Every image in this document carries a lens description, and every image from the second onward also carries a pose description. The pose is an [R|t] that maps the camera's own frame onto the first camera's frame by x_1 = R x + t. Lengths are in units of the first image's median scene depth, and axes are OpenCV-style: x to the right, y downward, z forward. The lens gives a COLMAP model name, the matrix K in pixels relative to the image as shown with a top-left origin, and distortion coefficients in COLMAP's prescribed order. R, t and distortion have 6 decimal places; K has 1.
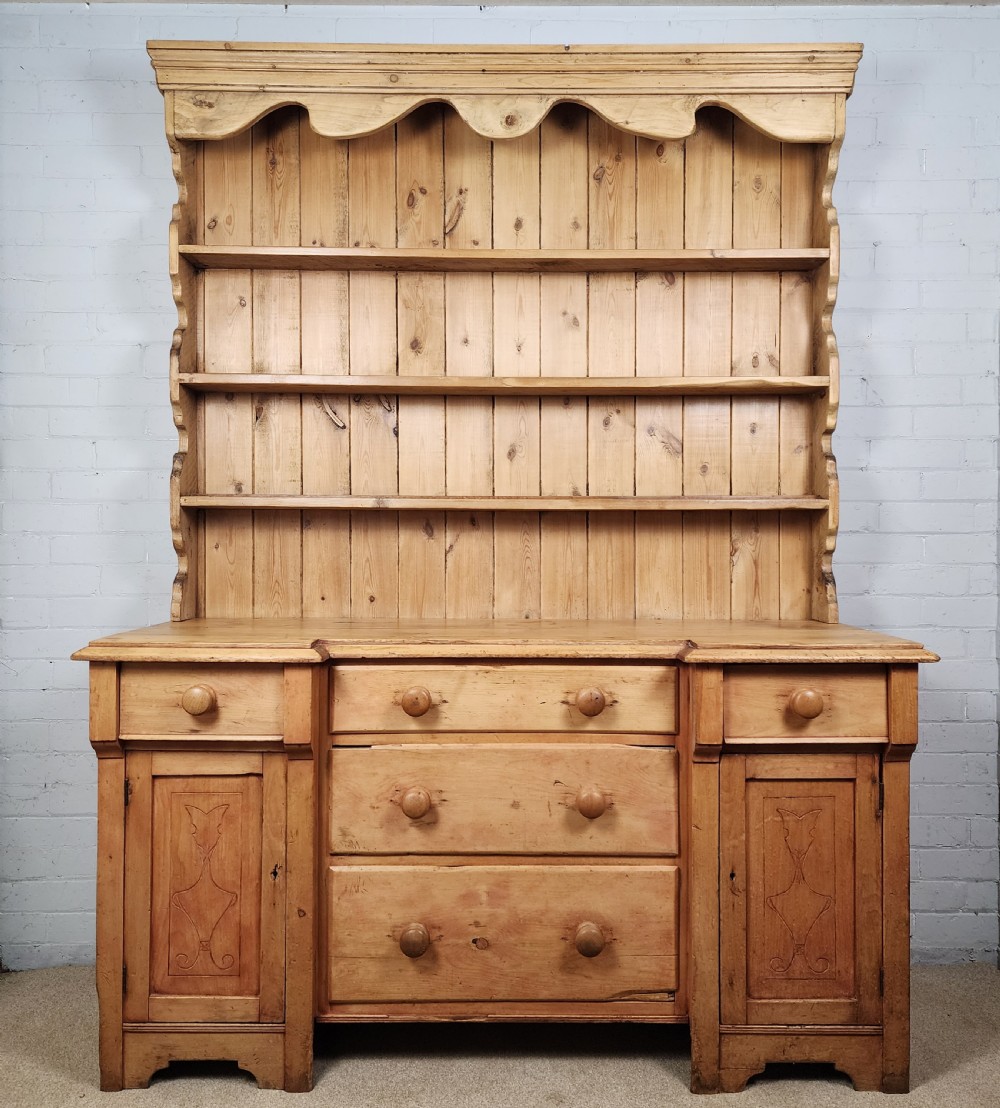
lens RADIAL K [[1041.6, 0, 515.4], [0, 1041.6, 567.4], [0, 0, 1]] dist [0.044073, 0.000000]
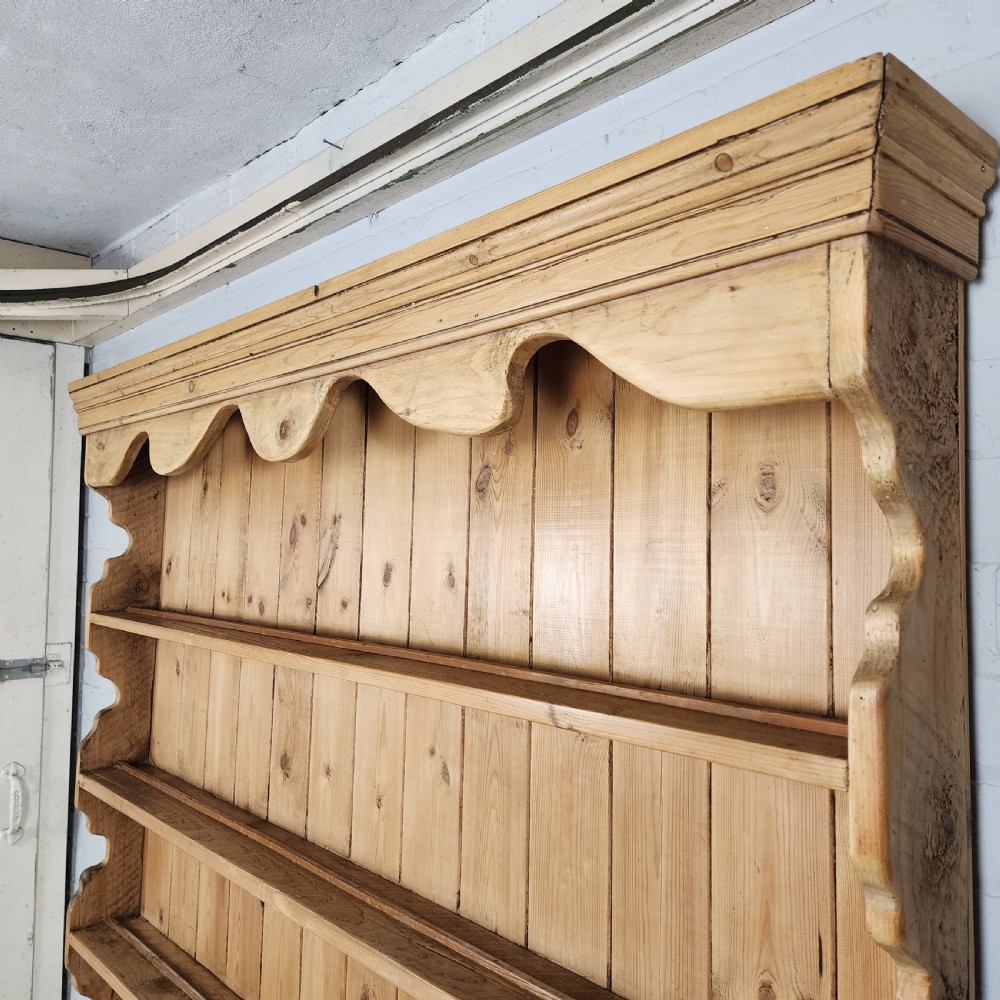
lens RADIAL K [[883.8, 0, 498.7], [0, 883.8, 493.7], [0, 0, 1]] dist [0.064903, -0.005577]
pose [[0.675364, -0.043091, -0.736225, 0.693053], [-0.021023, 0.996761, -0.077625, -0.590666], [0.737185, 0.067903, 0.672270, 1.269665]]
